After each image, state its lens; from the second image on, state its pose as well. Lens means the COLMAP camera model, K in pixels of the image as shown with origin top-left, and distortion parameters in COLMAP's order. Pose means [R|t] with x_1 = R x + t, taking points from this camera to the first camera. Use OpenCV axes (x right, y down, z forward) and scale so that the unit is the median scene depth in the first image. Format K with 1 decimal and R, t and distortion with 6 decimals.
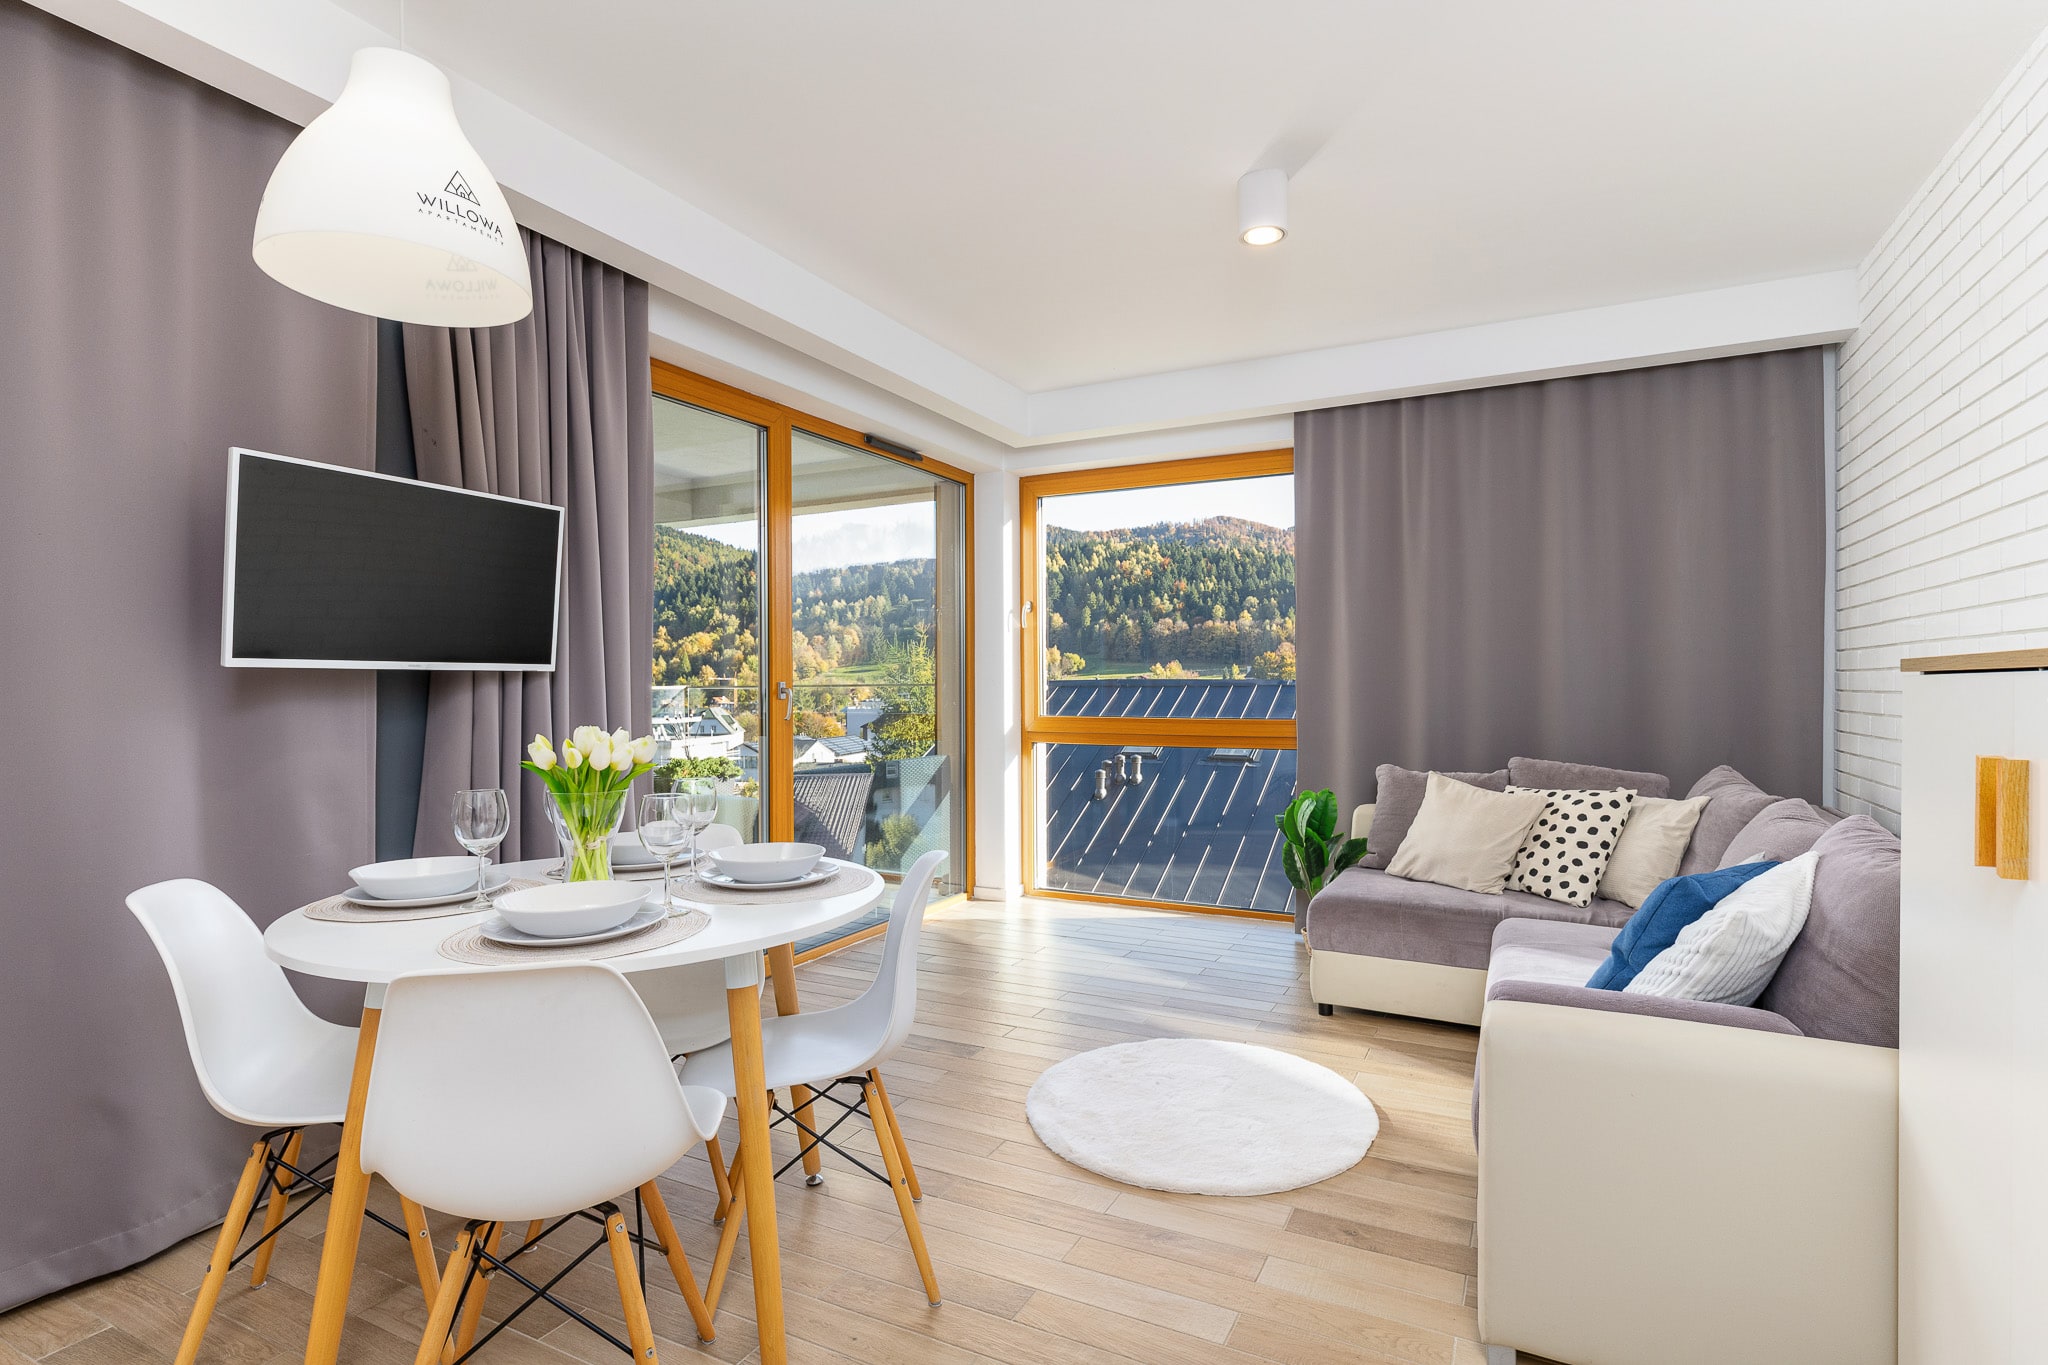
lens RADIAL K [[1007.7, 0, 1024.0], [0, 1007.7, 682.5], [0, 0, 1]] dist [-0.001340, -0.000159]
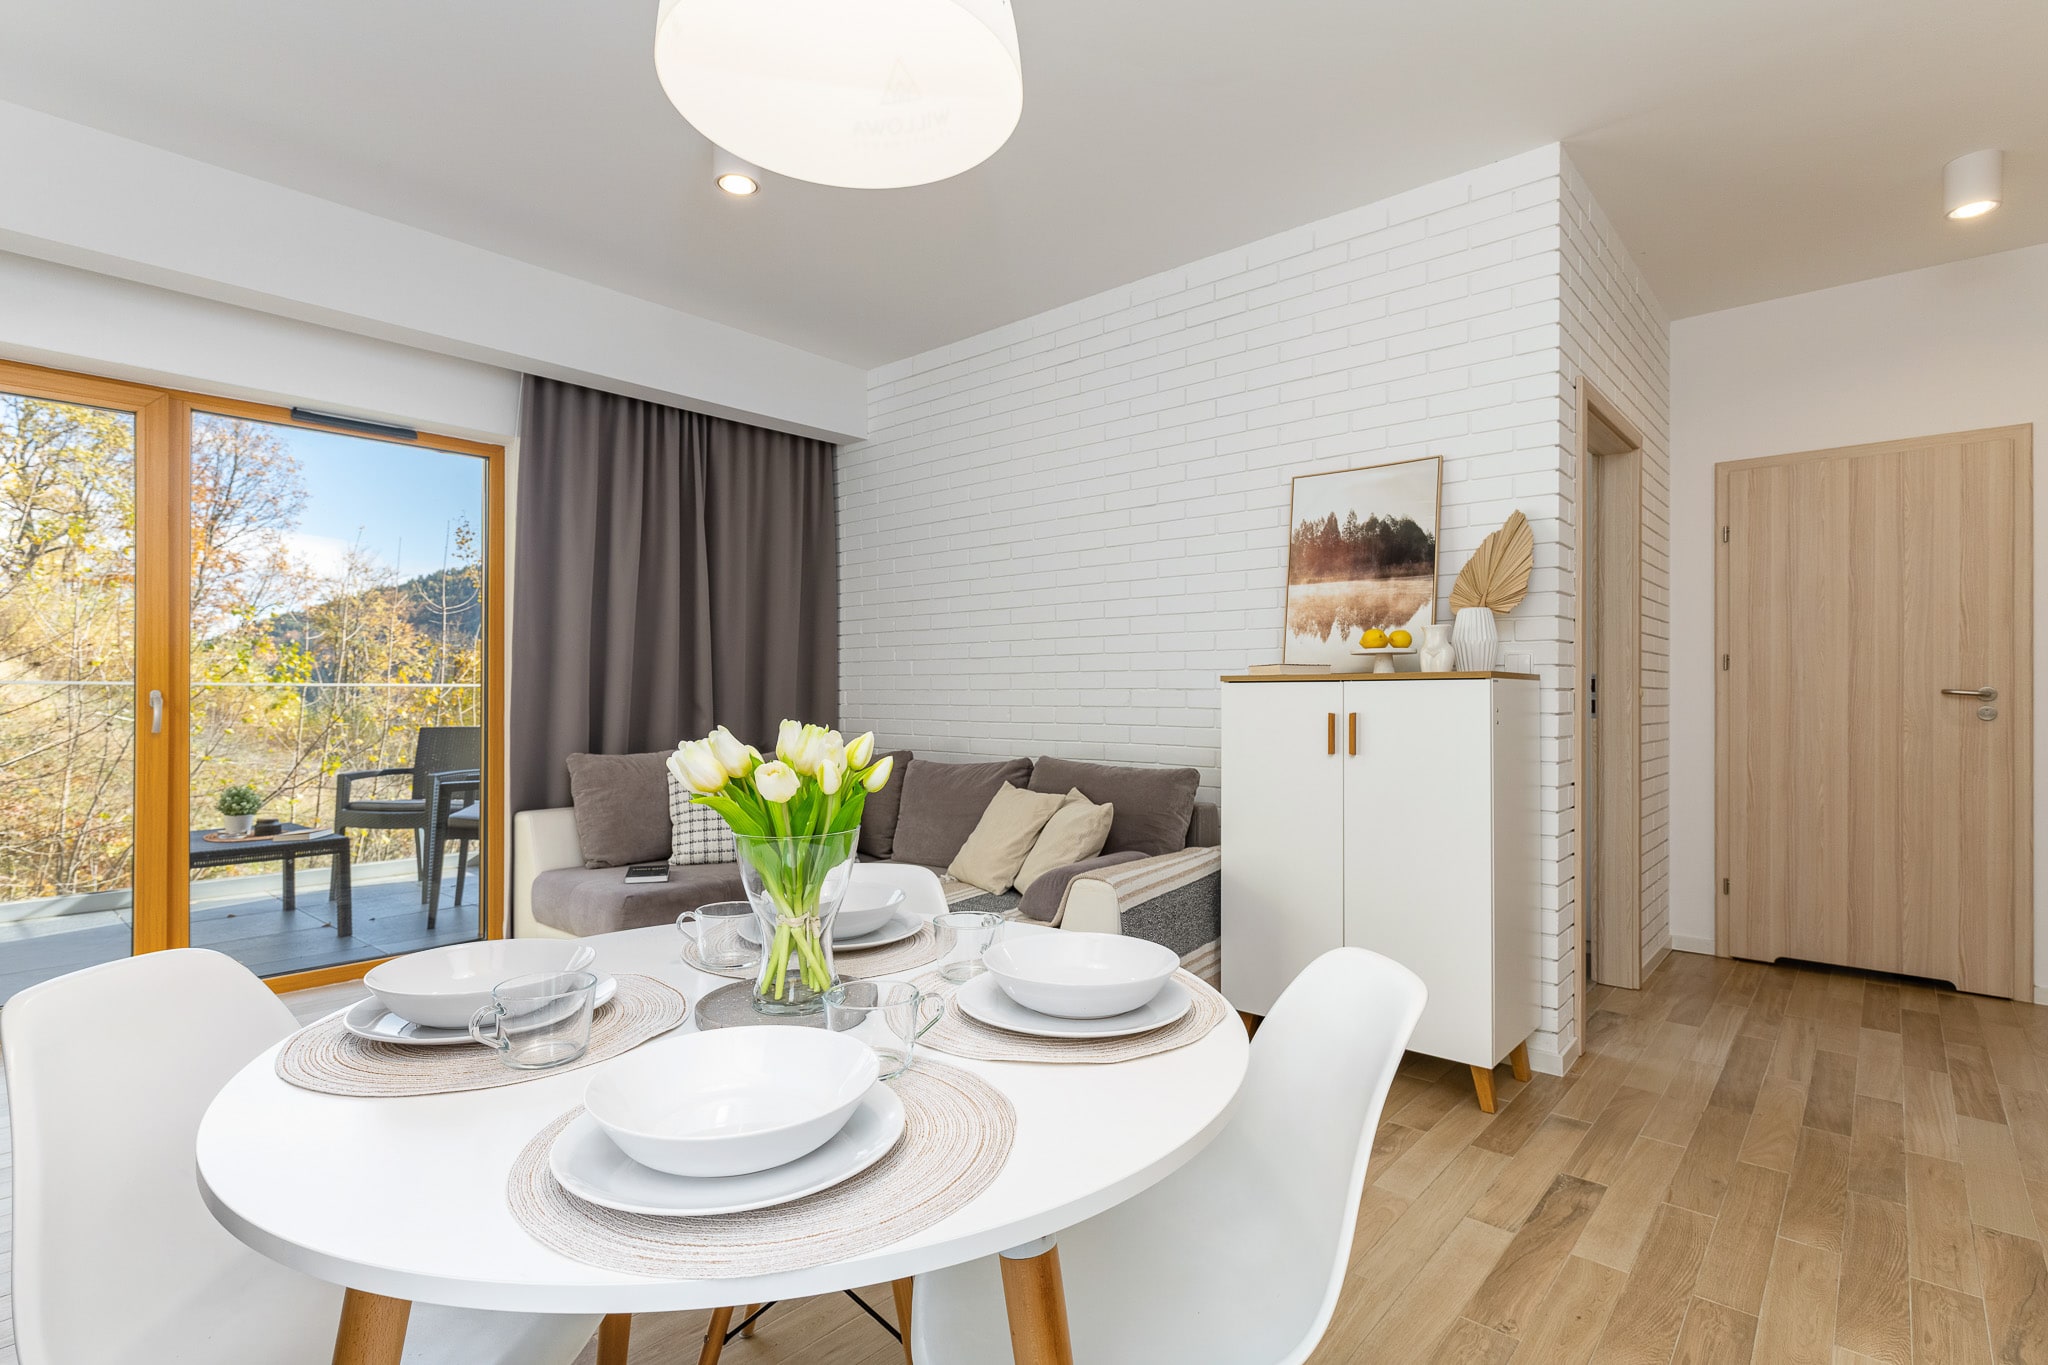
lens RADIAL K [[1007.7, 0, 1024.0], [0, 1007.7, 682.5], [0, 0, 1]] dist [-0.001340, -0.000159]
pose [[0.247747, 0.007358, 0.968797, -0.740974], [-0.002090, 0.999973, -0.007060, 0.015624], [-0.968822, -0.000275, 0.247756, 0.541681]]
